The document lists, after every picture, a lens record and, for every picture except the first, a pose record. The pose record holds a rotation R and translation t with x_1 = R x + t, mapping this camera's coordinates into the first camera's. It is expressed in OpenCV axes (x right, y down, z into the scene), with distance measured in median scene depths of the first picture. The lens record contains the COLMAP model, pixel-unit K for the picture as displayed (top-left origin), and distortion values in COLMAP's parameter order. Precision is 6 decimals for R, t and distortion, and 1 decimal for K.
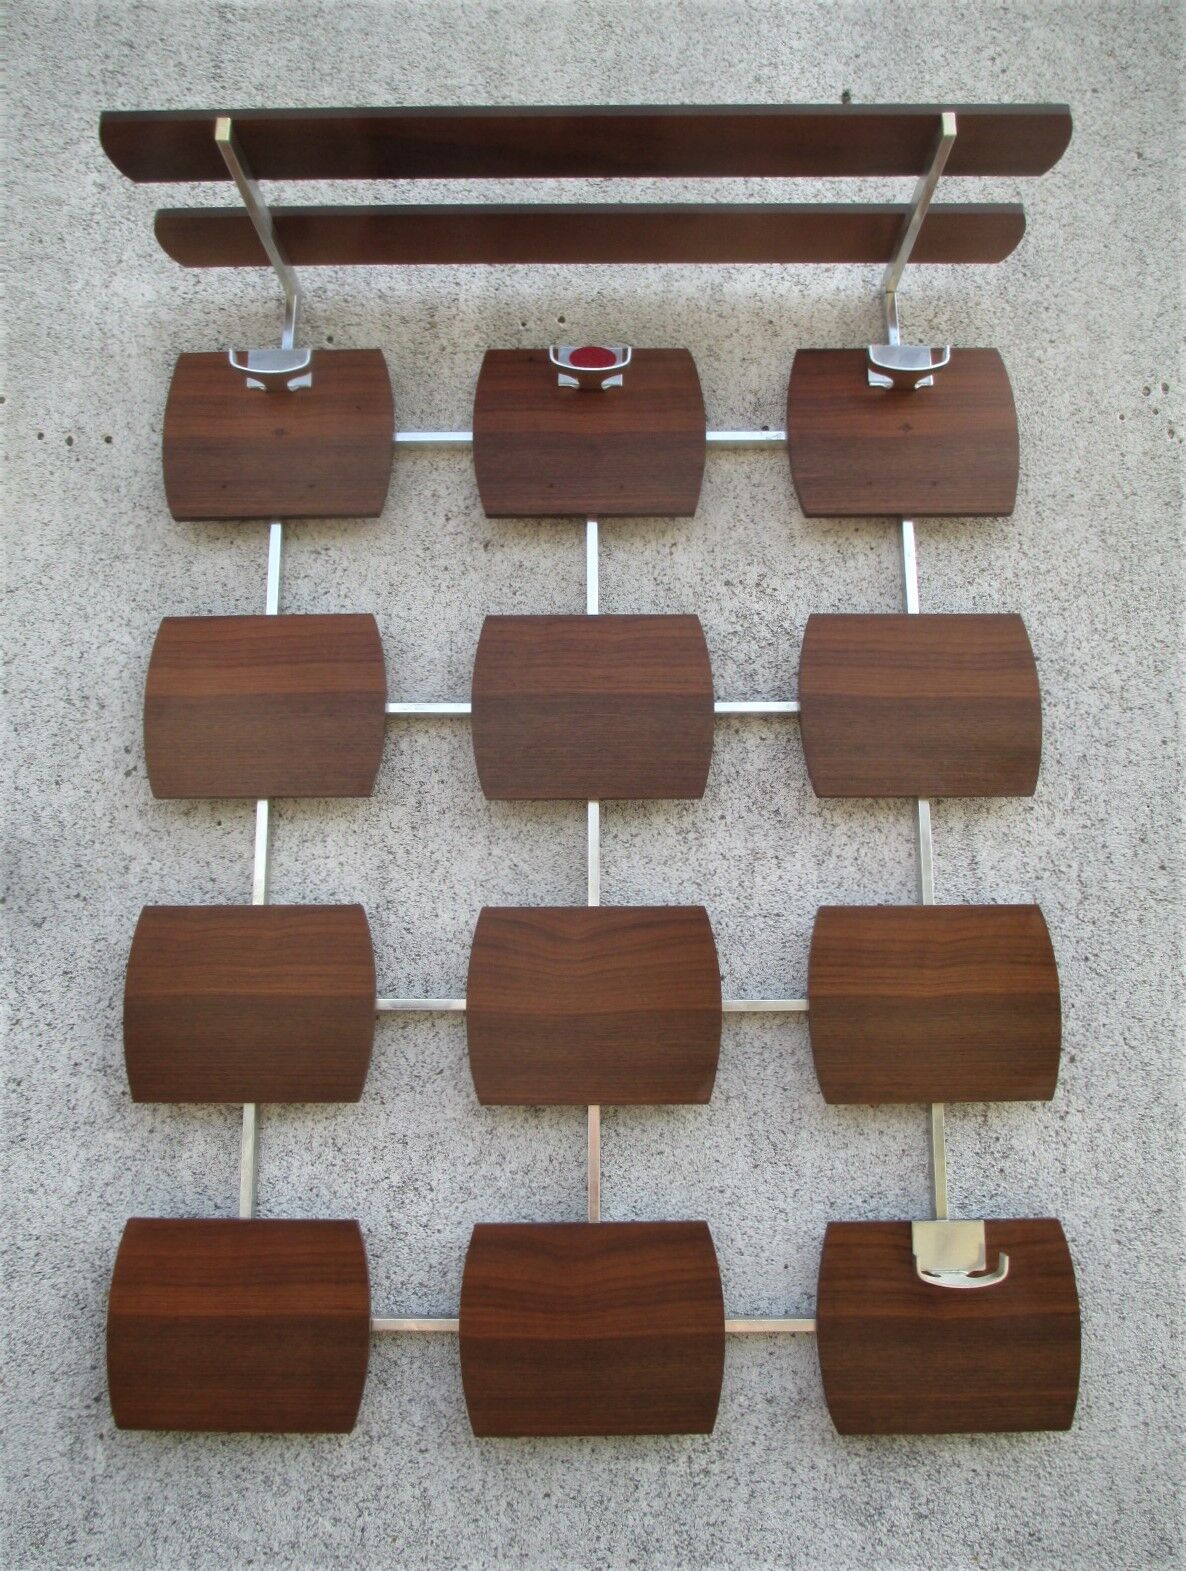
lens RADIAL K [[1373.9, 0, 508.9], [0, 1373.9, 783.2], [0, 0, 1]] dist [-0.046770, 0.021061]
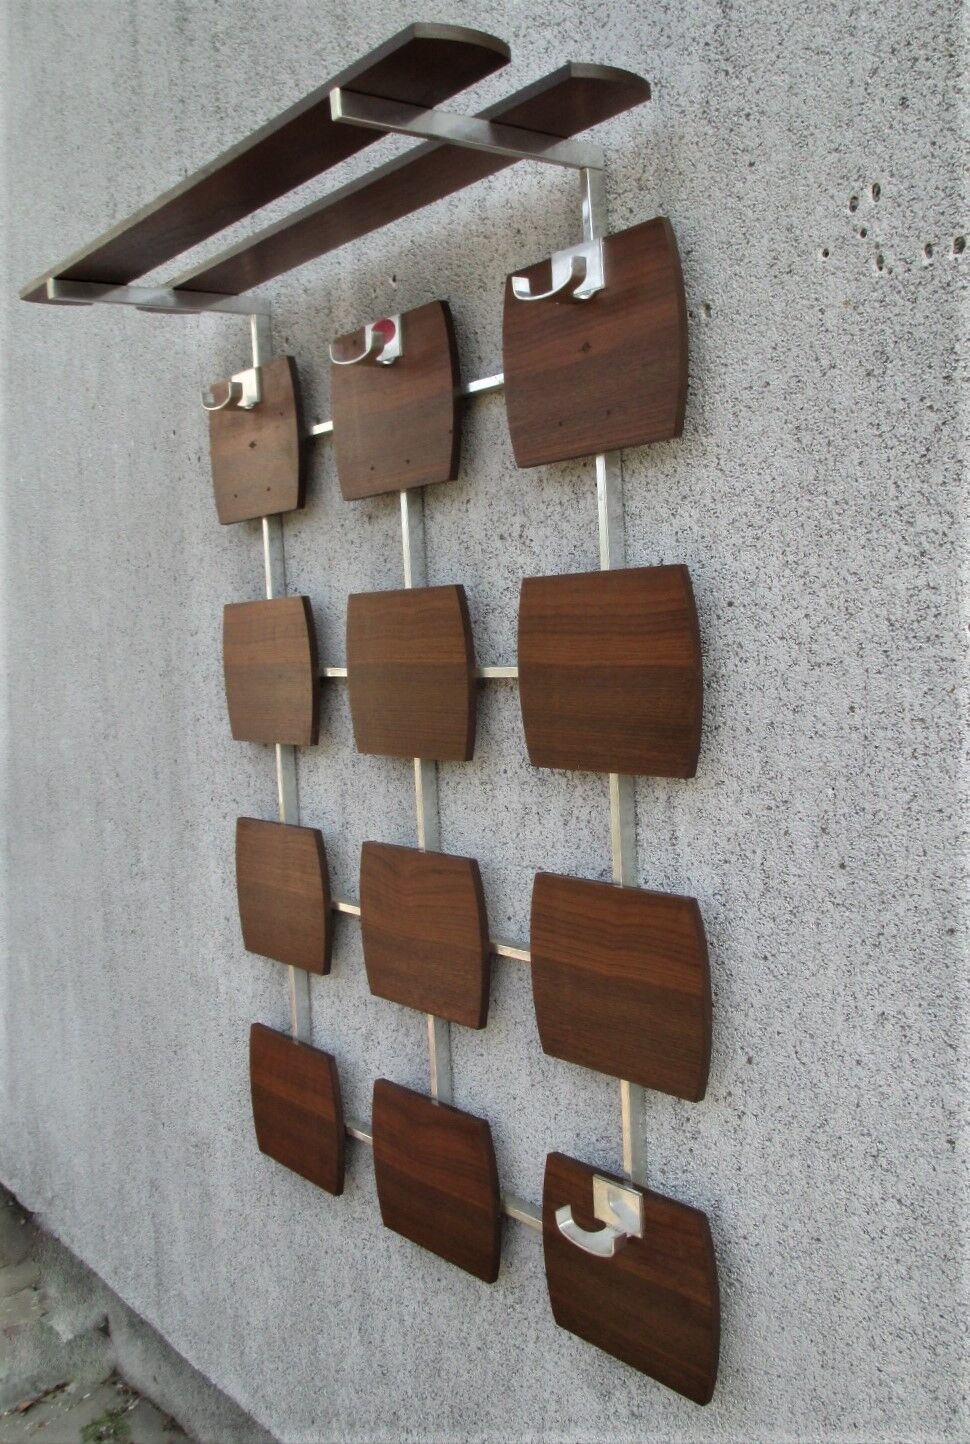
lens RADIAL K [[1307.0, 0, 471.5], [0, 1307.0, 732.4], [0, 0, 1]] dist [-0.042520, 0.000000]
pose [[0.629026, 0.024416, -0.777001, 0.897817], [0.215907, 0.954697, 0.204789, -0.211106], [0.746800, -0.296577, 0.595257, 0.373036]]
